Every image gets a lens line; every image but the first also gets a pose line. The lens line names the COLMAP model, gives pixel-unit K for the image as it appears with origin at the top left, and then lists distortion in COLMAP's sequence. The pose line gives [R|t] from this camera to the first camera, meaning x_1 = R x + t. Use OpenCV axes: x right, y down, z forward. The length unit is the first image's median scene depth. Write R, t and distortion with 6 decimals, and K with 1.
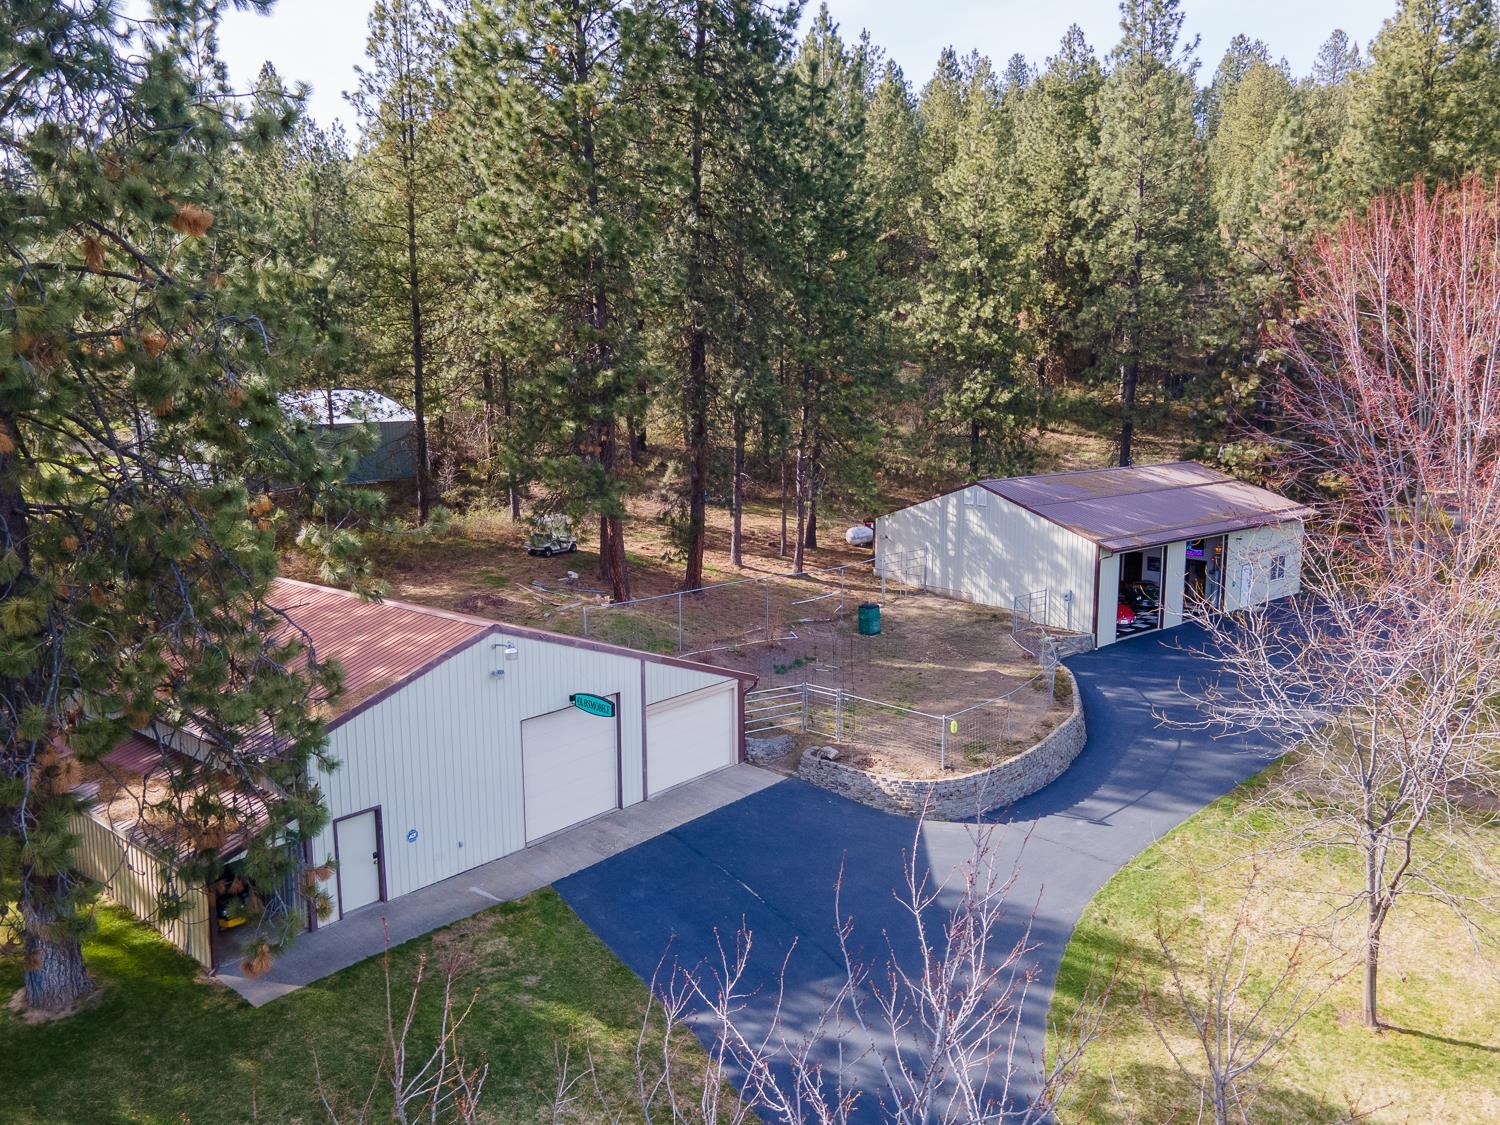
lens RADIAL K [[1088.3, 0, 750.0], [0, 1088.3, 562.5], [0, 0, 1]] dist [0.040653, 0.003175]
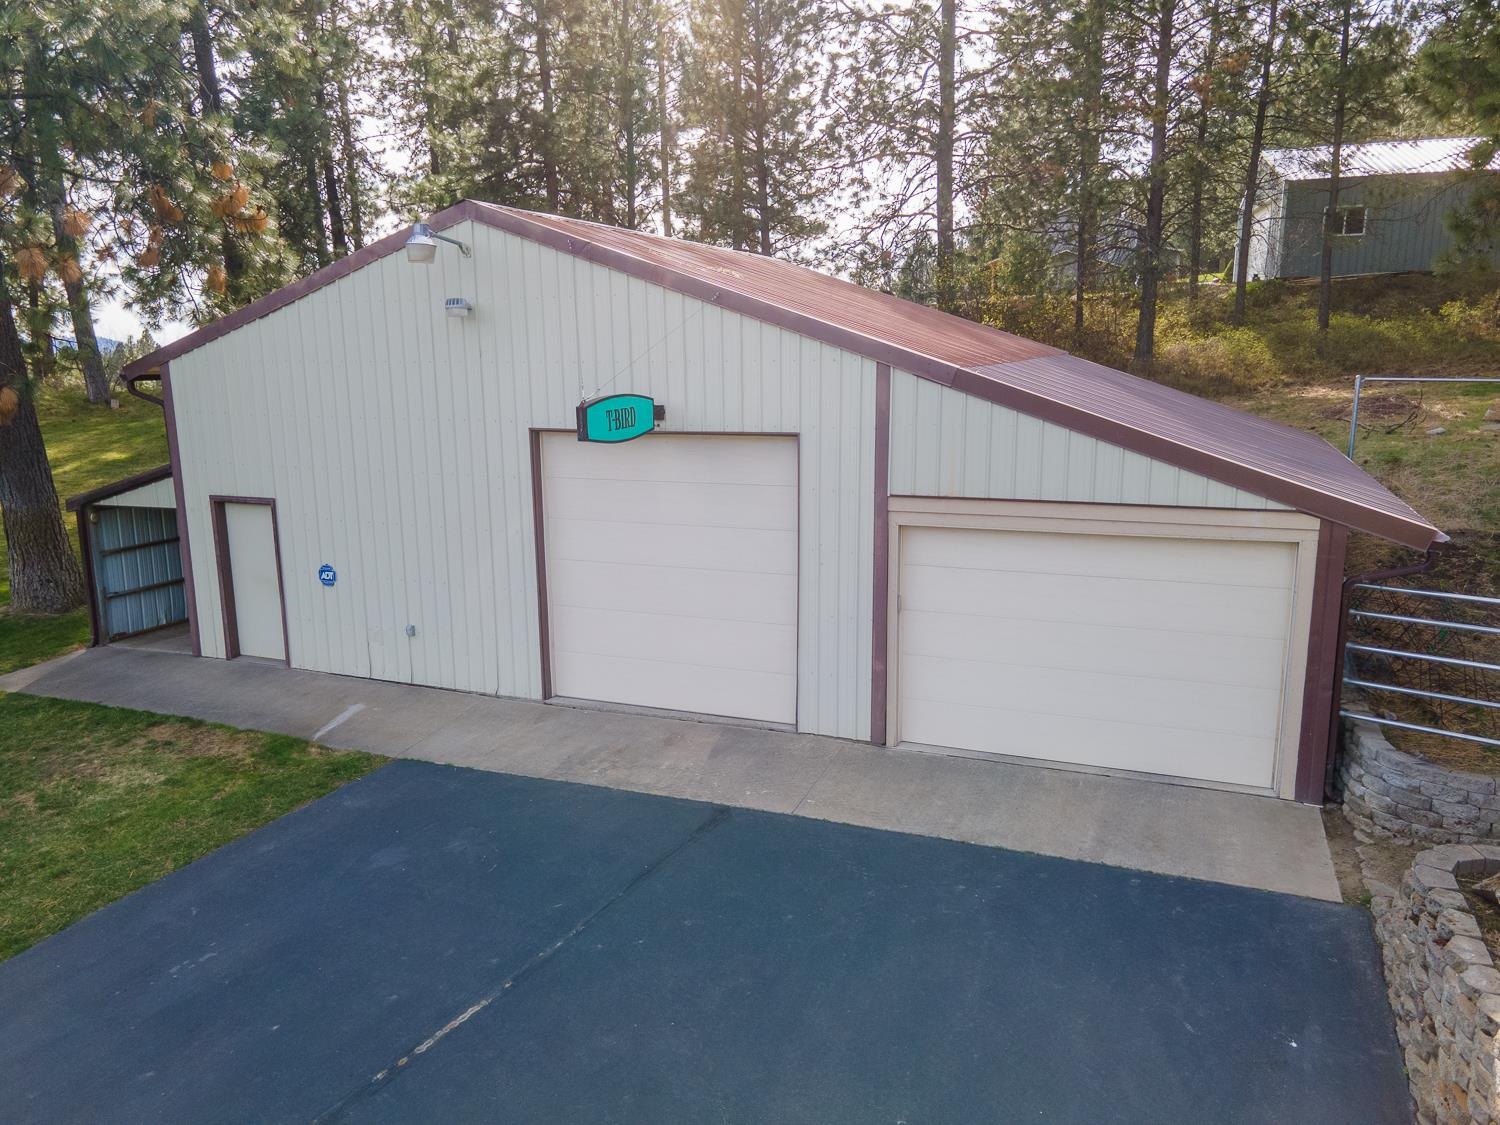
lens RADIAL K [[1088.3, 0, 750.0], [0, 1088.3, 562.5], [0, 0, 1]] dist [0.040653, 0.003175]
pose [[0.317971, 0.187954, -0.929283, 0.252890], [-0.133406, 0.979271, 0.152417, 0.109546], [0.938668, 0.075507, 0.336454, 0.878811]]
